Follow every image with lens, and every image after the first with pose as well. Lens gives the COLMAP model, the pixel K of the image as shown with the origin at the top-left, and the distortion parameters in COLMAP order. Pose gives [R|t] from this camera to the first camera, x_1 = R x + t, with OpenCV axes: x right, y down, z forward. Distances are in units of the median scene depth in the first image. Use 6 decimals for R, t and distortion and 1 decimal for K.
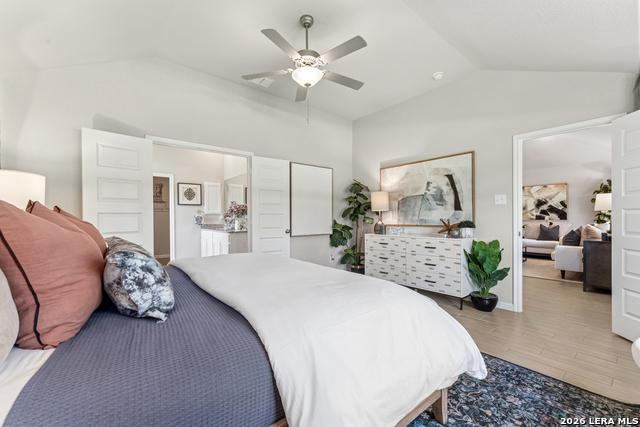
lens RADIAL K [[260.0, 0, 314.9], [0, 260.0, 221.2], [0, 0, 1]] dist [-0.003011, 0.000920]
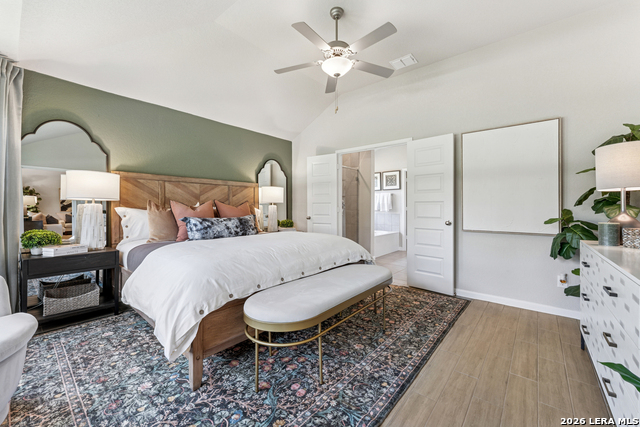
lens RADIAL K [[260.0, 0, 319.2], [0, 260.0, 208.0], [0, 0, 1]] dist [-0.003011, 0.000920]
pose [[0.193295, 0.009689, -0.981093, 0.615845], [-0.014396, 0.999872, 0.007038, -0.008009], [0.981035, 0.012763, 0.193409, 0.475454]]
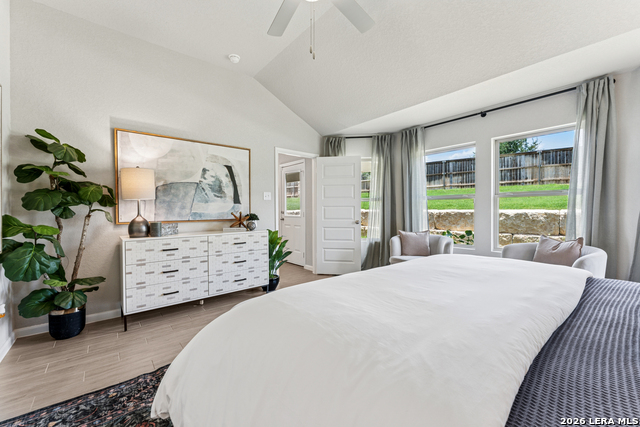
lens RADIAL K [[249.5, 0, 317.6], [0, 249.5, 216.5], [0, 0, 1]] dist [-0.000512, -0.000151]
pose [[-0.003276, -0.008825, 0.999956, -0.378141], [0.026186, 0.999617, 0.008907, 0.007029], [-0.999652, 0.026214, -0.003044, 0.641392]]
